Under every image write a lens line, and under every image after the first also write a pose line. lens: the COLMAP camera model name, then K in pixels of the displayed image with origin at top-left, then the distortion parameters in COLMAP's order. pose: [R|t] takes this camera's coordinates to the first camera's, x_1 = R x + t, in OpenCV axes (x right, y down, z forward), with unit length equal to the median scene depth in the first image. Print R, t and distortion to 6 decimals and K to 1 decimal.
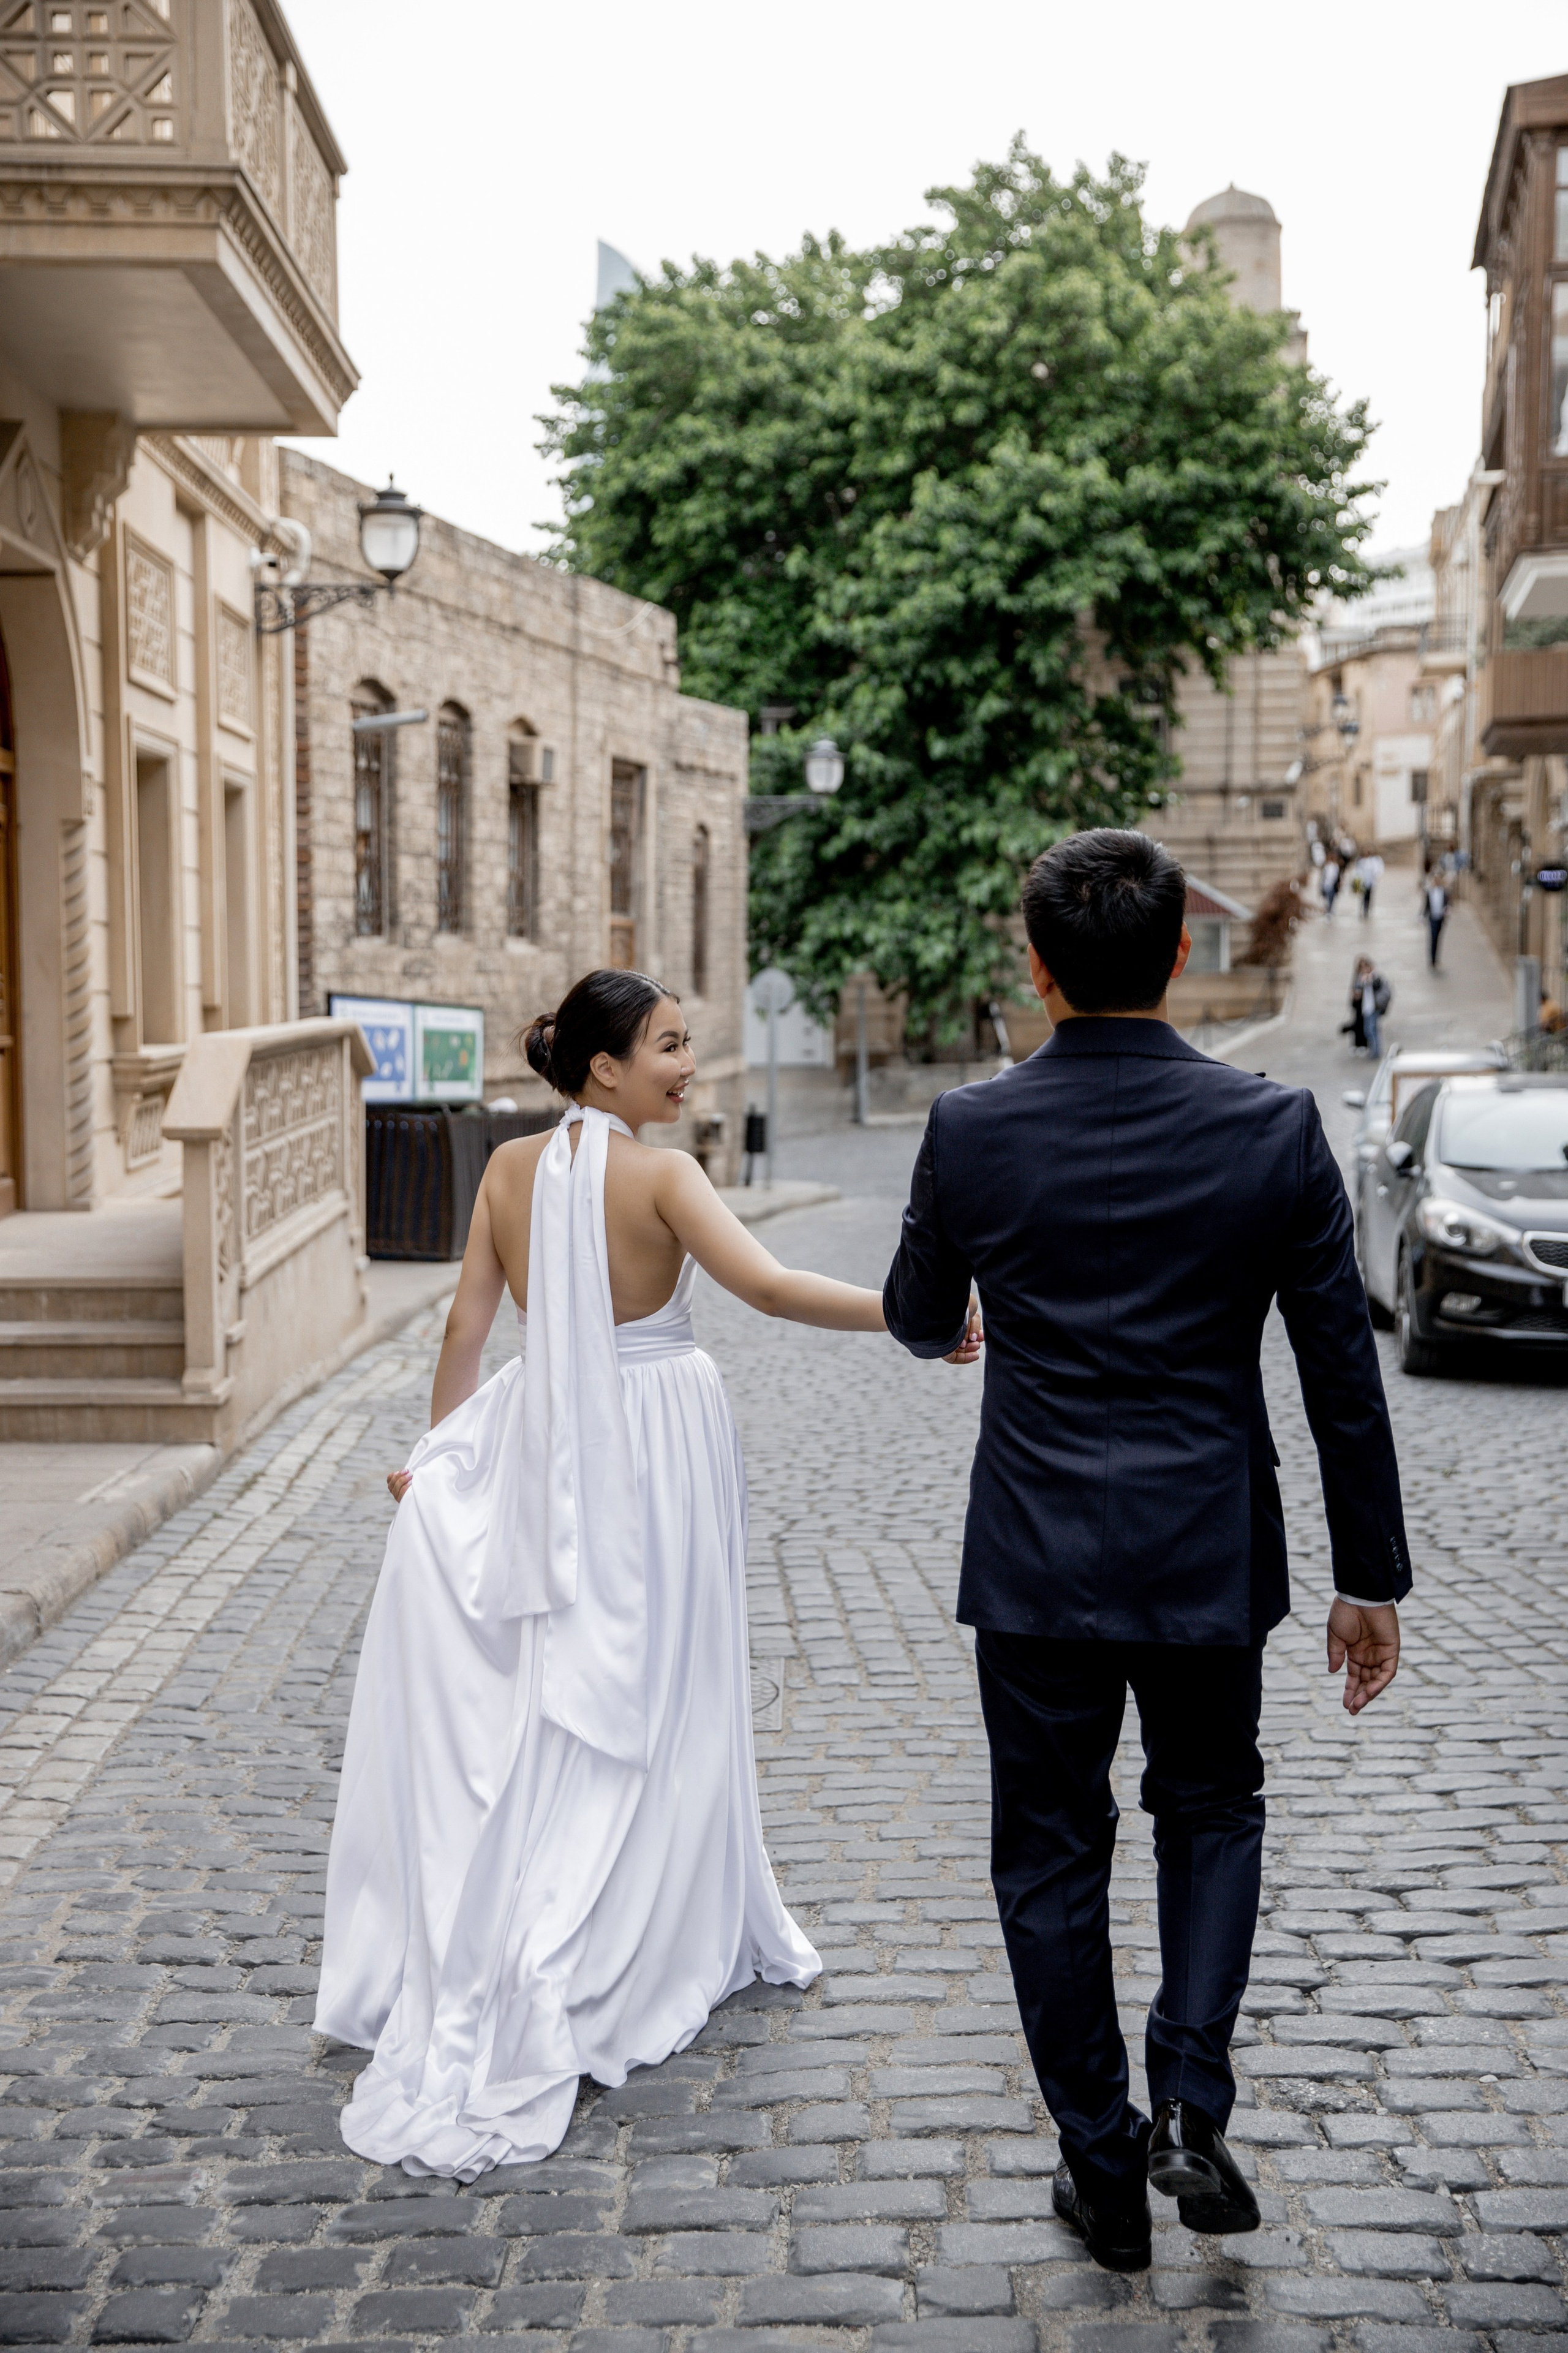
lens RADIAL K [[2579.2, 0, 784.0], [0, 2579.2, 1176.5], [0, 0, 1]] dist [0.055371, -0.007129]
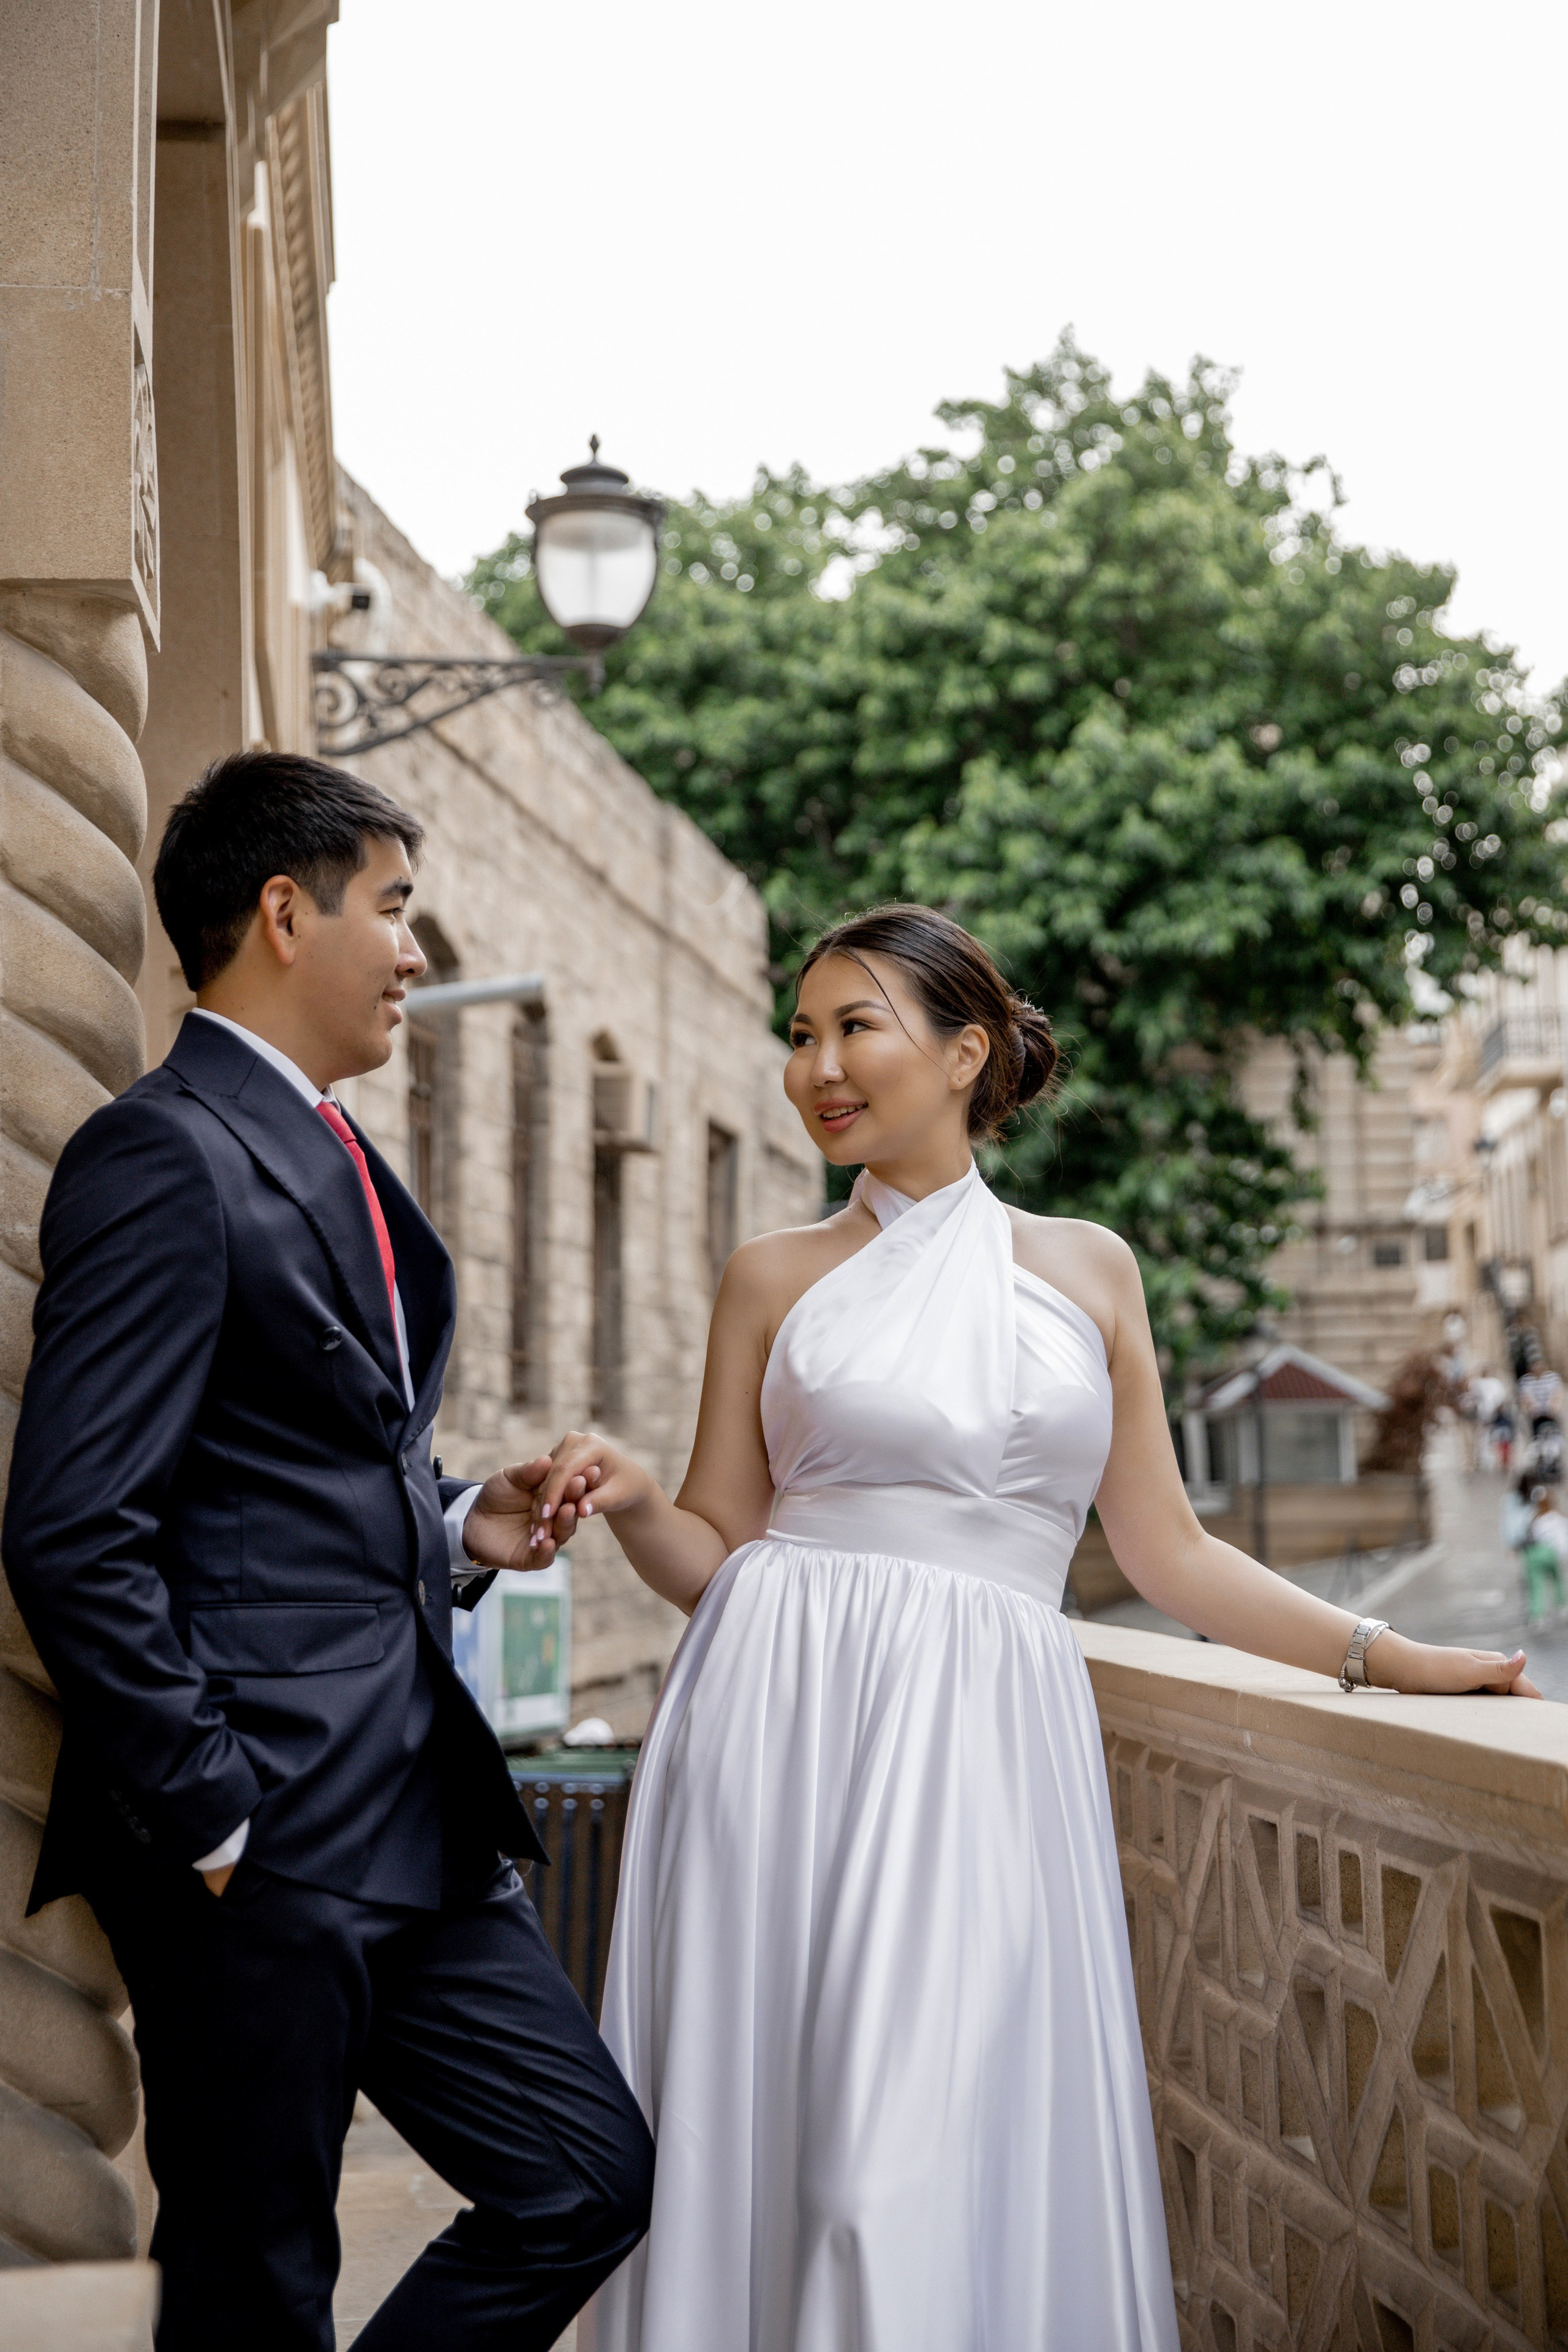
lens RADIAL K [[3360.9, 0, 784.0], [0, 3360.9, 1176.0], [0, 0, 1]] dist [0.036094, 0.025496]
pose [[0.998072, -0.006193, 0.061750, -0.051737], [0.016719, 0.985053, -0.171436, -0.009982], [-0.059765, 0.172138, 0.983258, 0.136901]]
